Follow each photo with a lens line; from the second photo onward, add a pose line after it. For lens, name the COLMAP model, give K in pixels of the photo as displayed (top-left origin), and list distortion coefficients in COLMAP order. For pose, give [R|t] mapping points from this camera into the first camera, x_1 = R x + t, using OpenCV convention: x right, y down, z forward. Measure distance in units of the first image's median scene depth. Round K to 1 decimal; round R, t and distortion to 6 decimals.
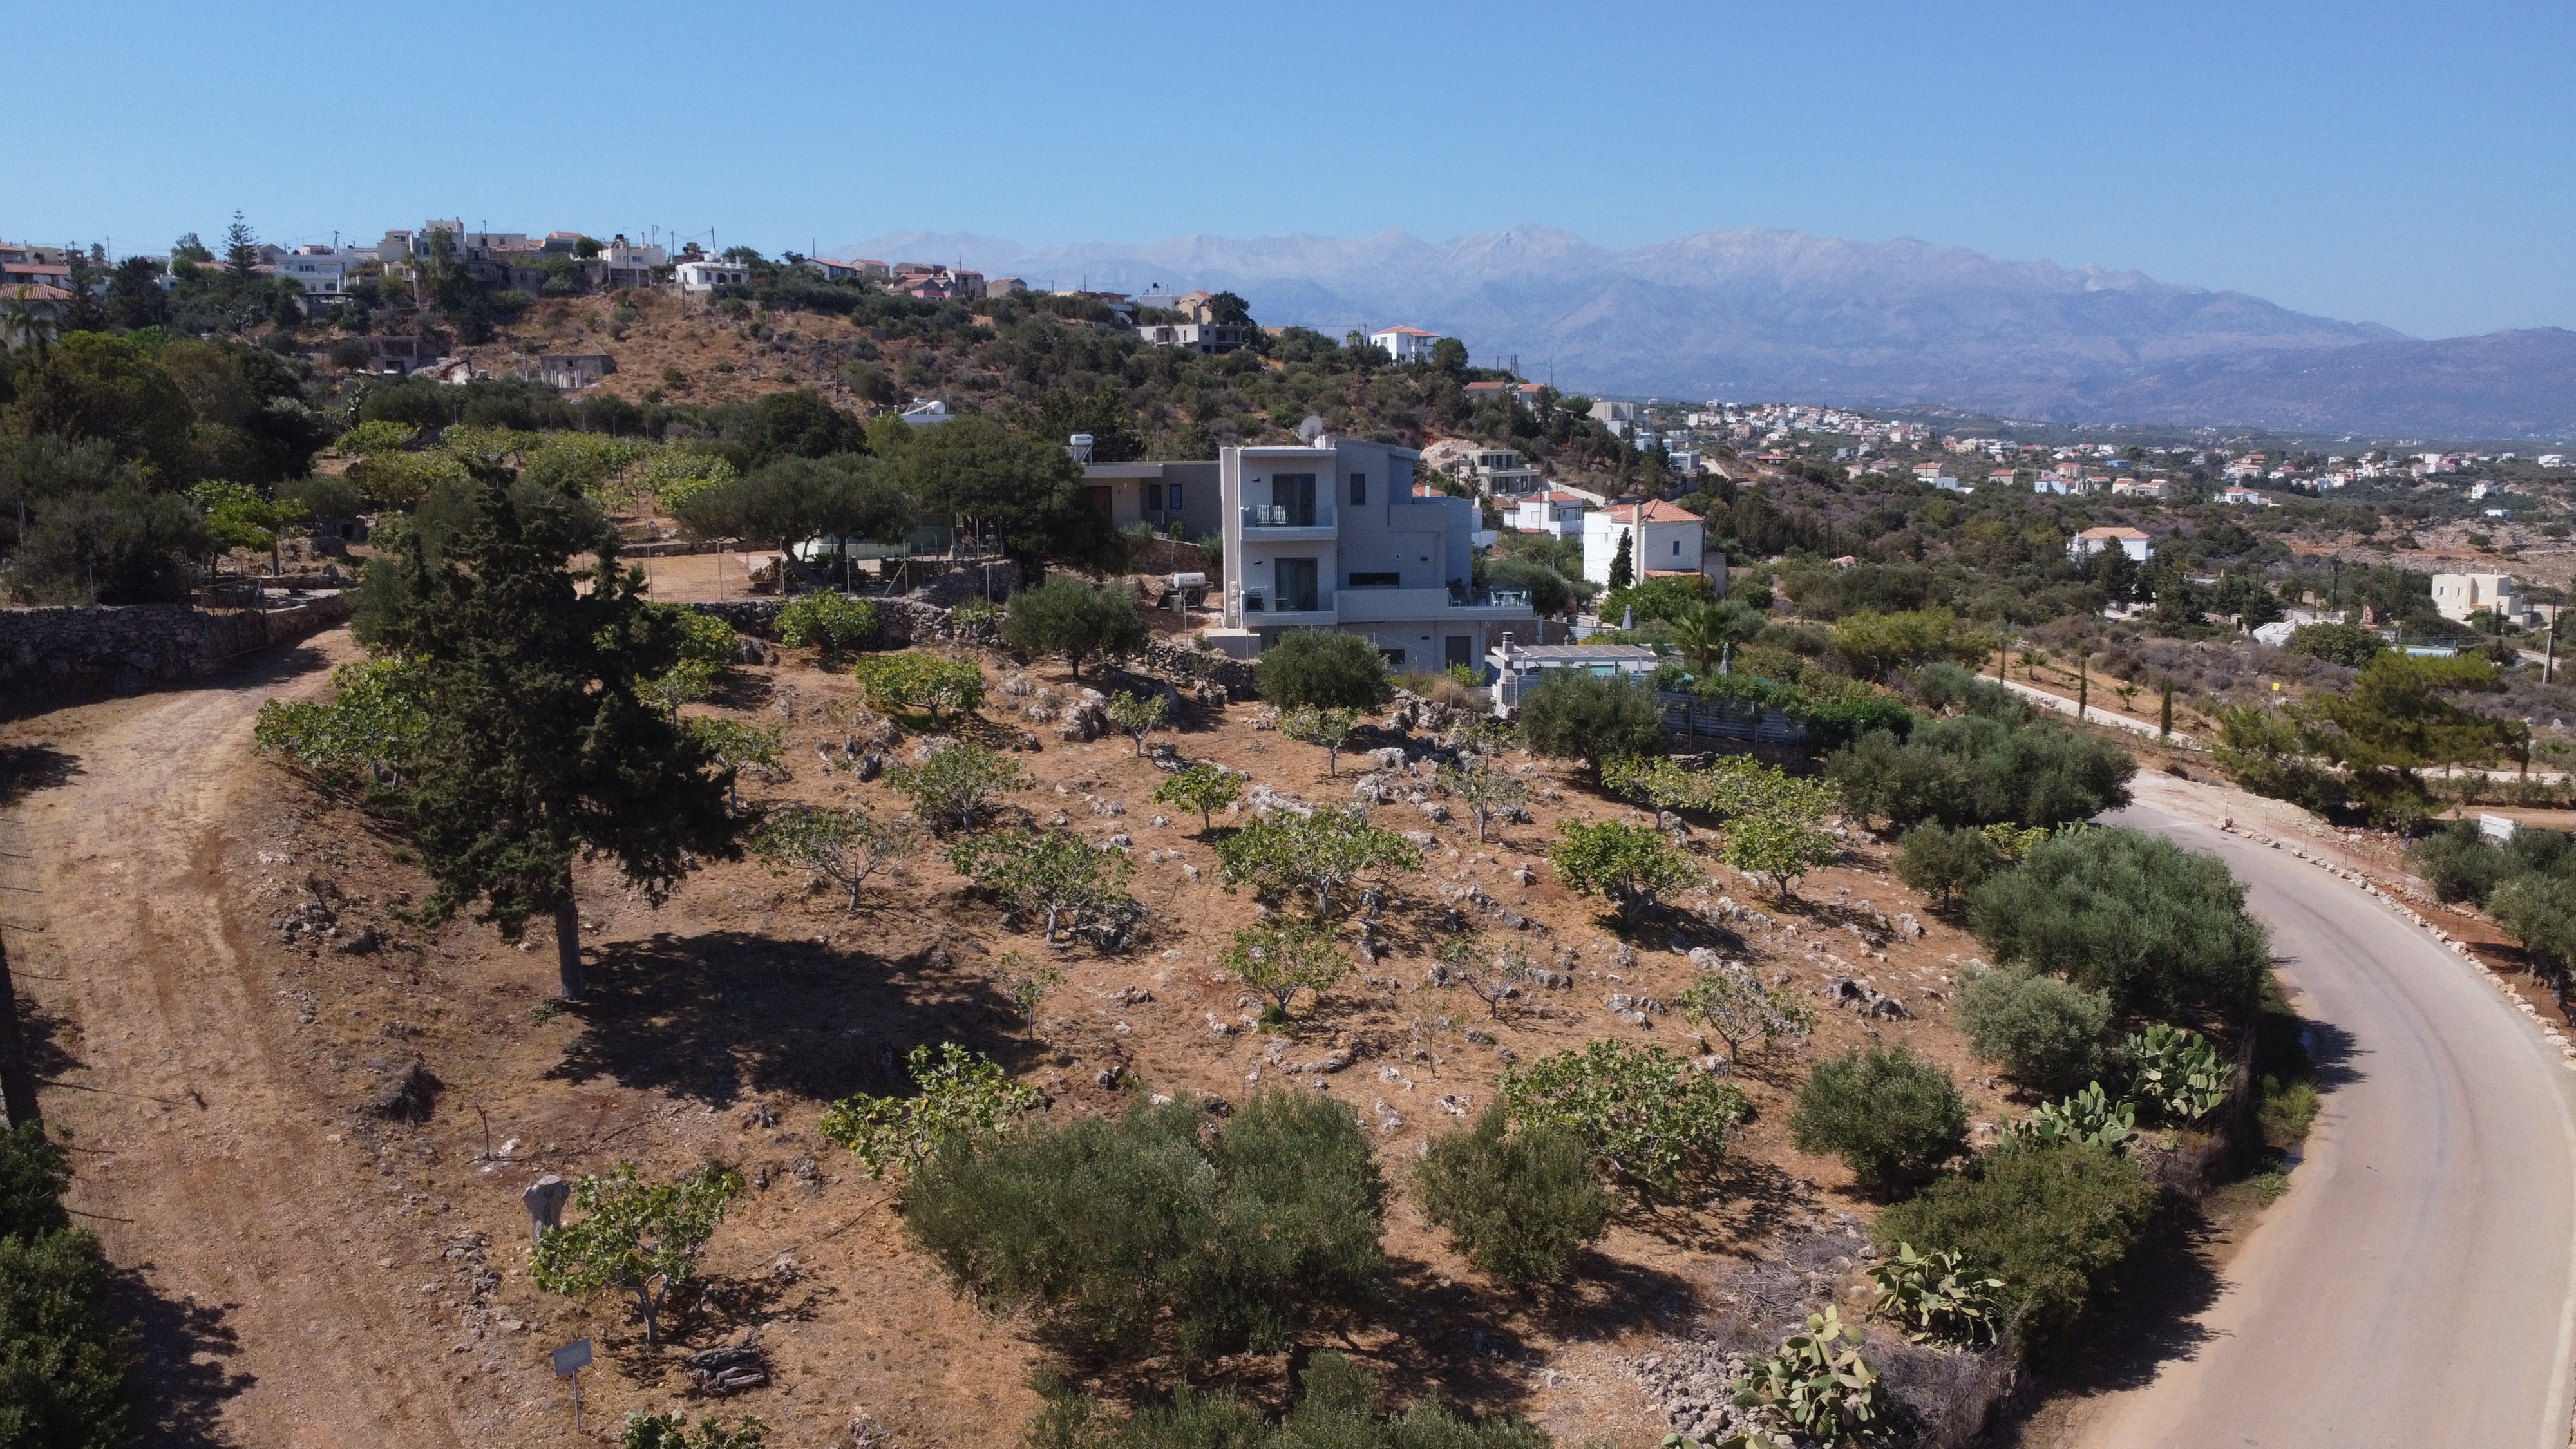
lens RADIAL K [[1936.4, 0, 1296.9], [0, 1936.4, 732.1], [0, 0, 1]] dist [0.002924, -0.007204]
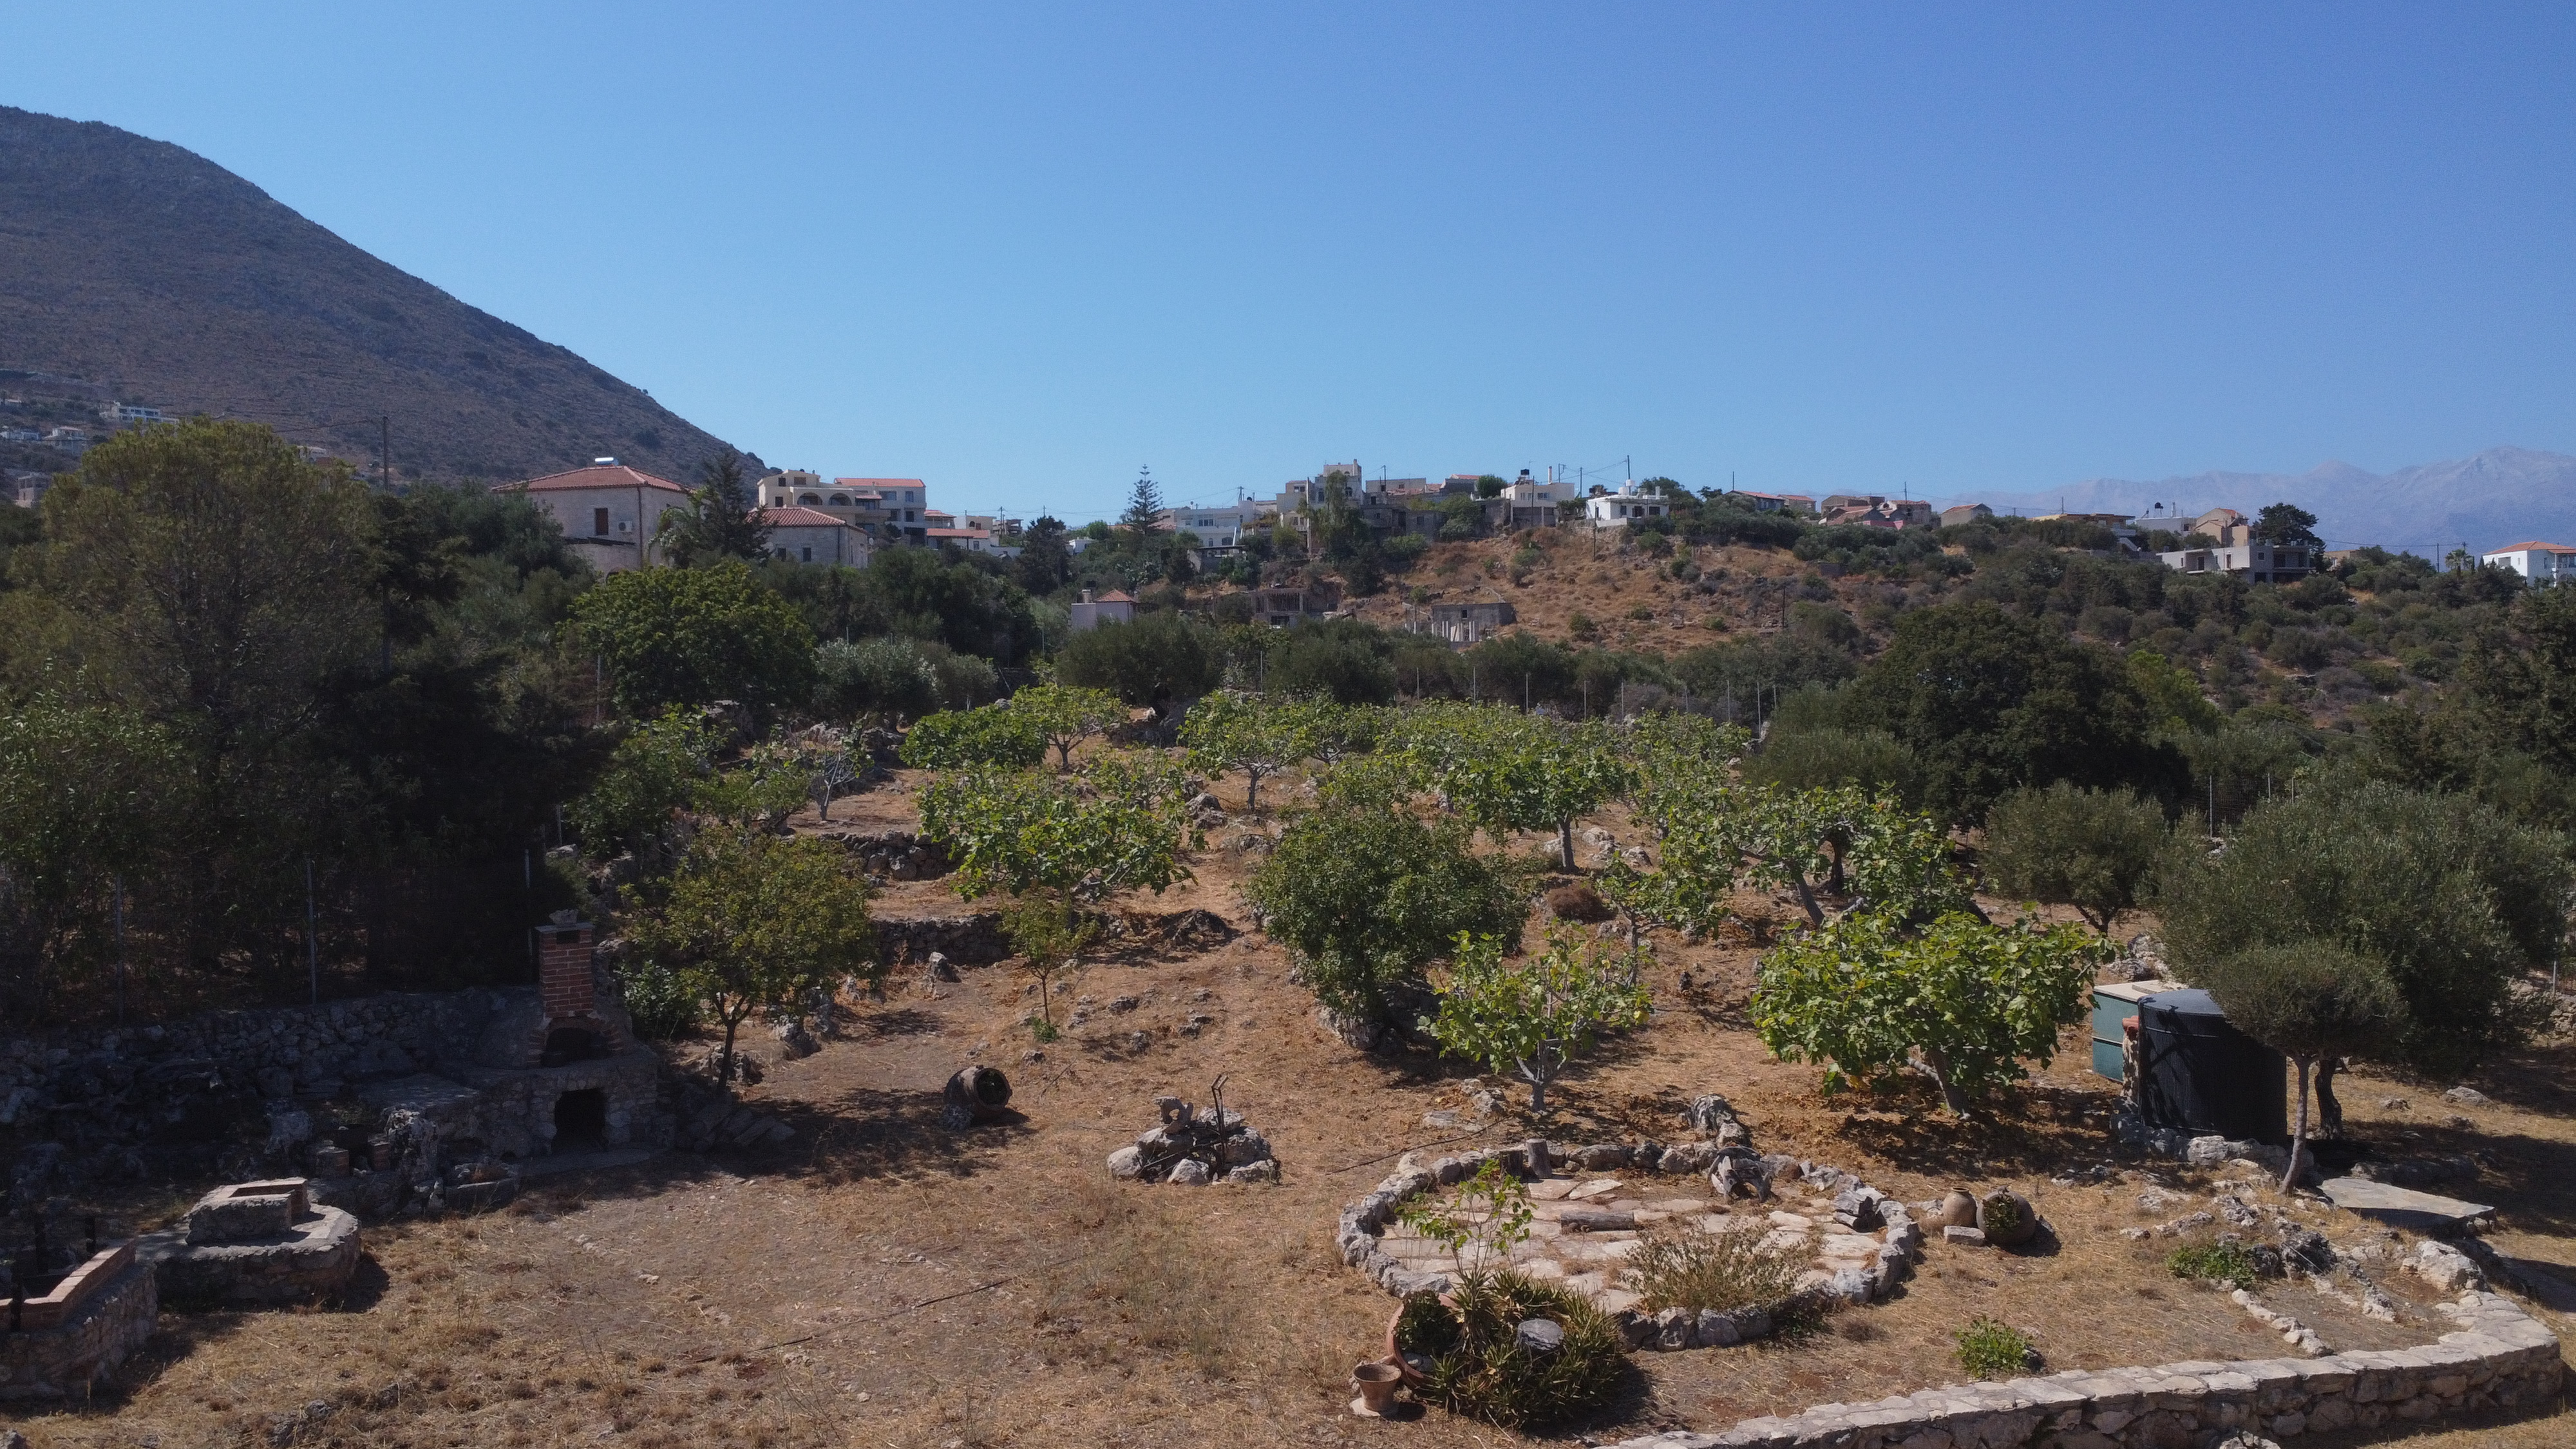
lens RADIAL K [[1951.4, 0, 1315.7], [0, 1951.4, 736.2], [0, 0, 1]] dist [0.004712, -0.007547]
pose [[0.908432, 0.001975, -0.418027, -0.305988], [-0.055812, 0.991609, -0.116601, -0.134259], [0.414289, 0.129255, 0.900920, 0.834227]]
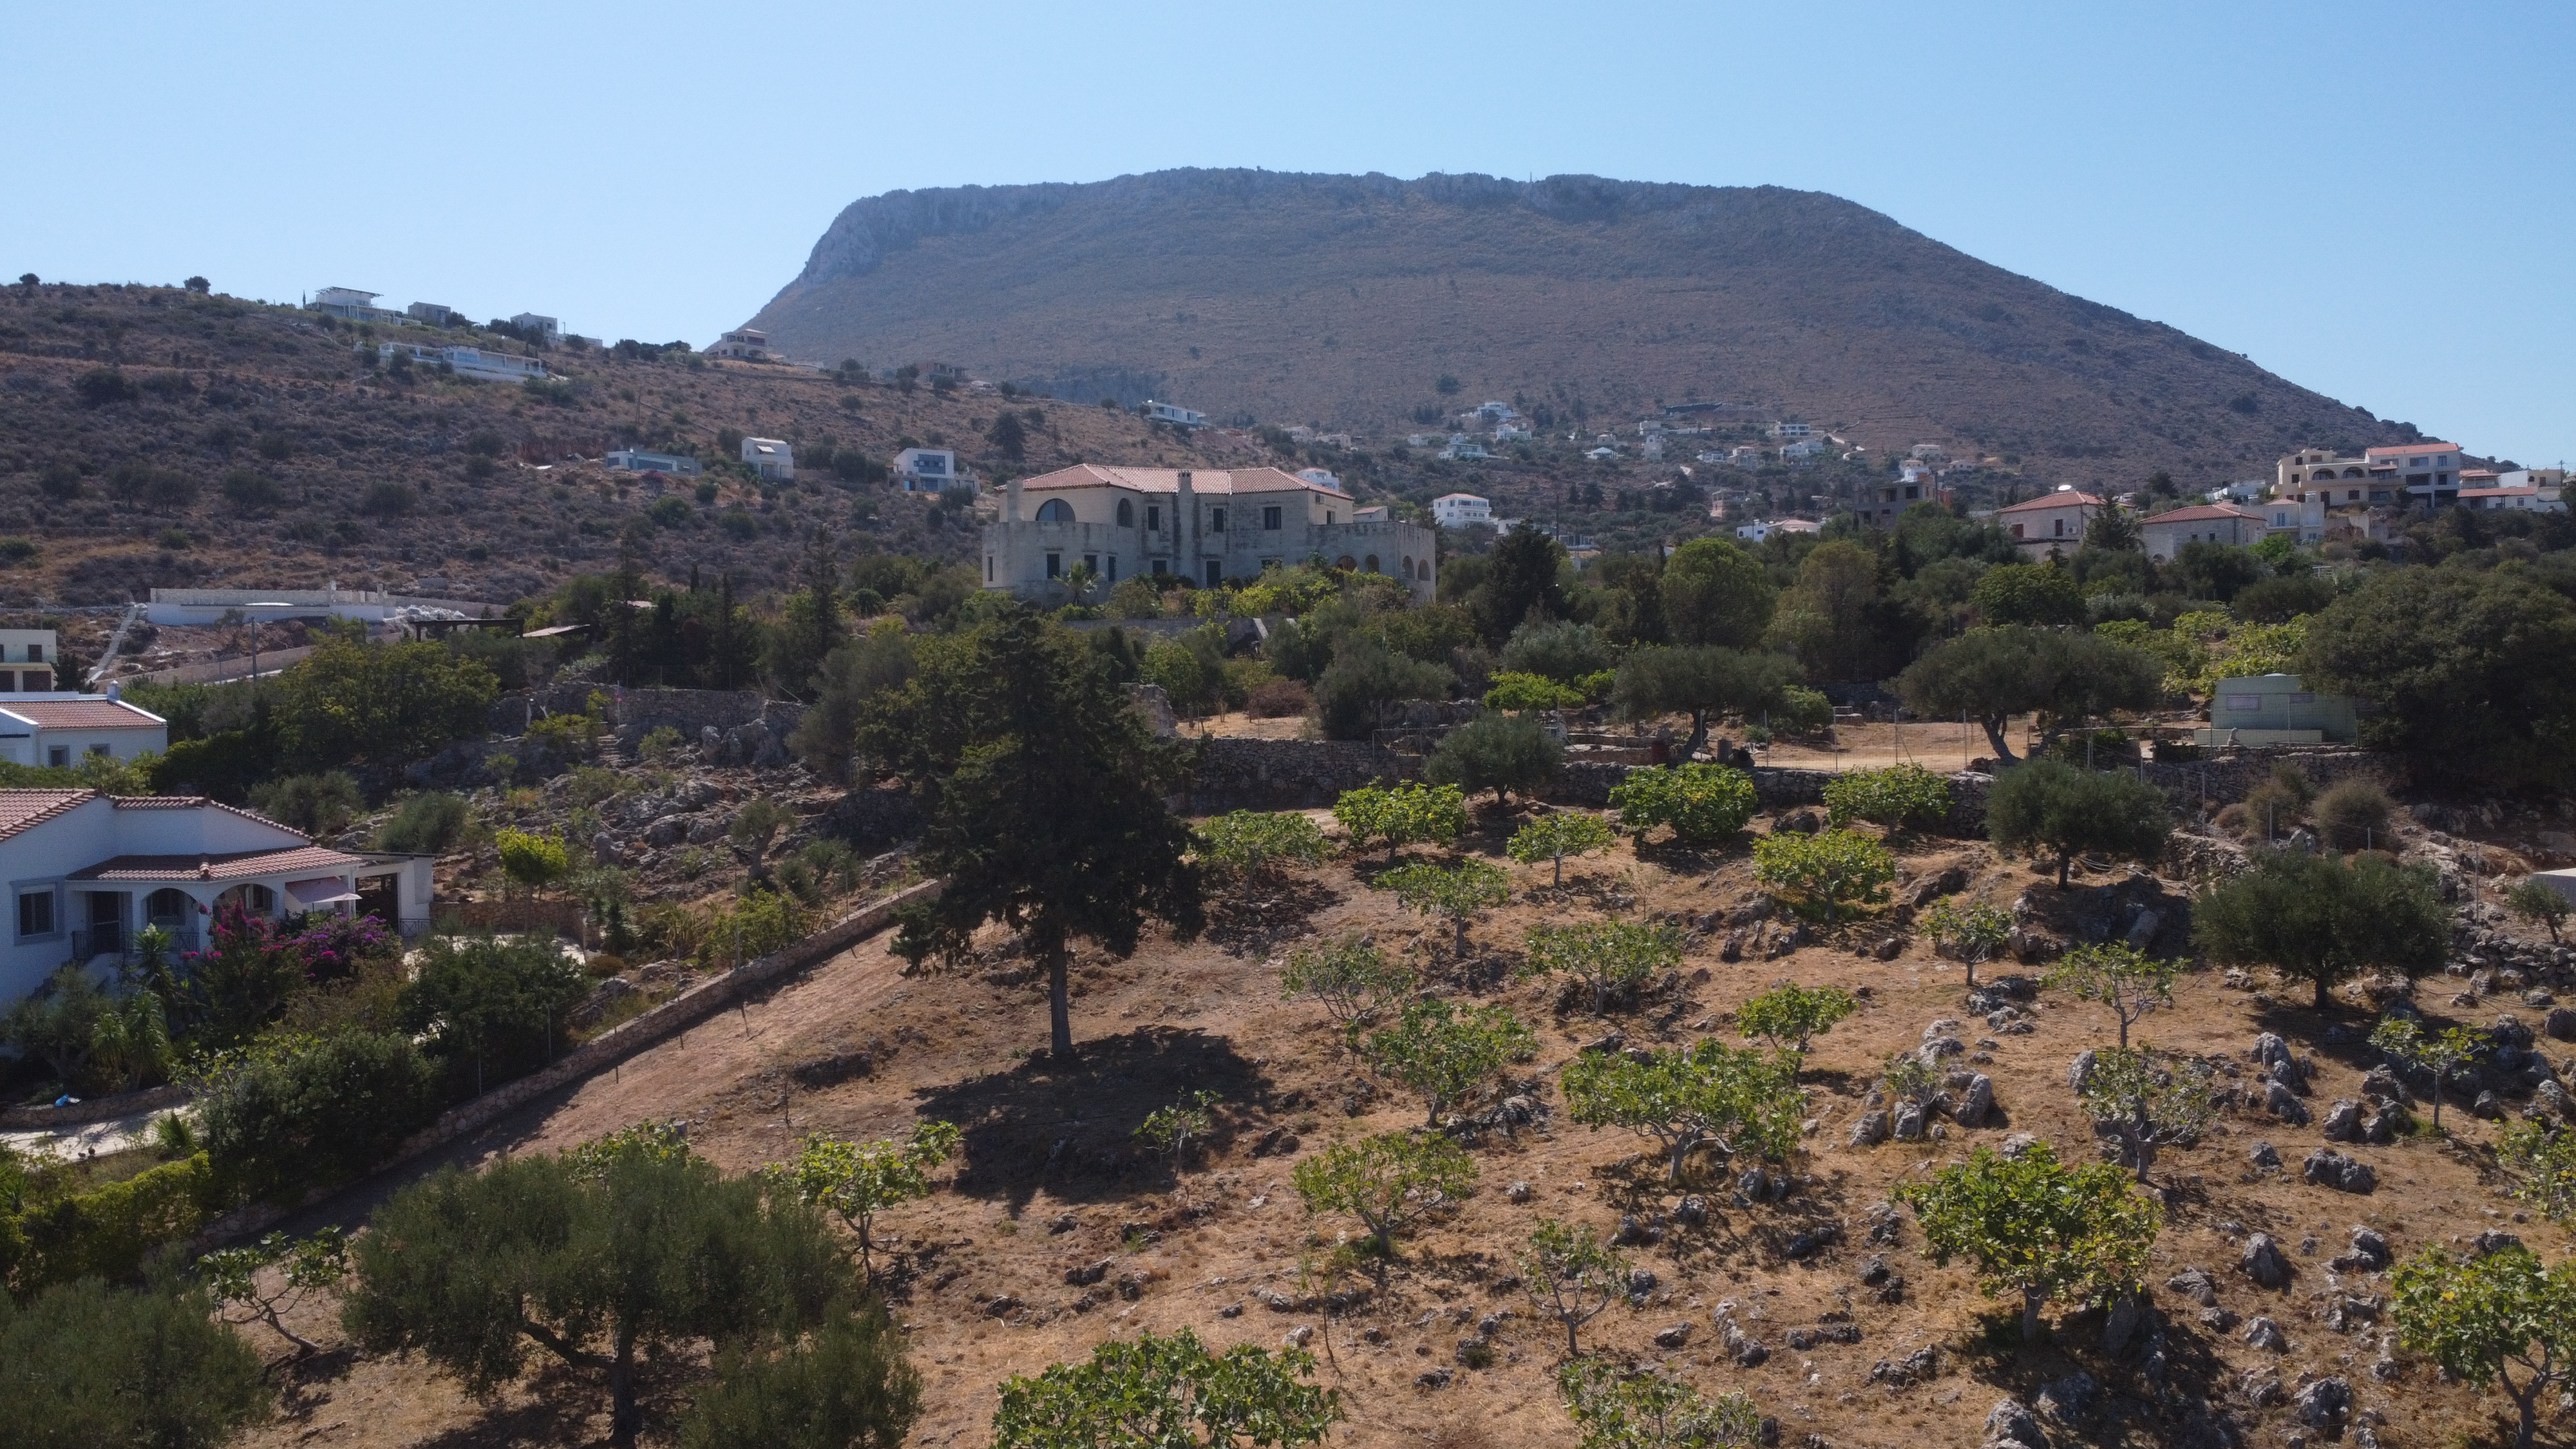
lens RADIAL K [[1937.1, 0, 1296.7], [0, 1937.1, 731.8], [0, 0, 1]] dist [0.003667, -0.000744]
pose [[0.341754, 0.021219, -0.939550, 0.391813], [-0.131448, 0.990997, -0.025432, -0.023045], [0.930551, 0.132194, 0.341466, 0.348164]]
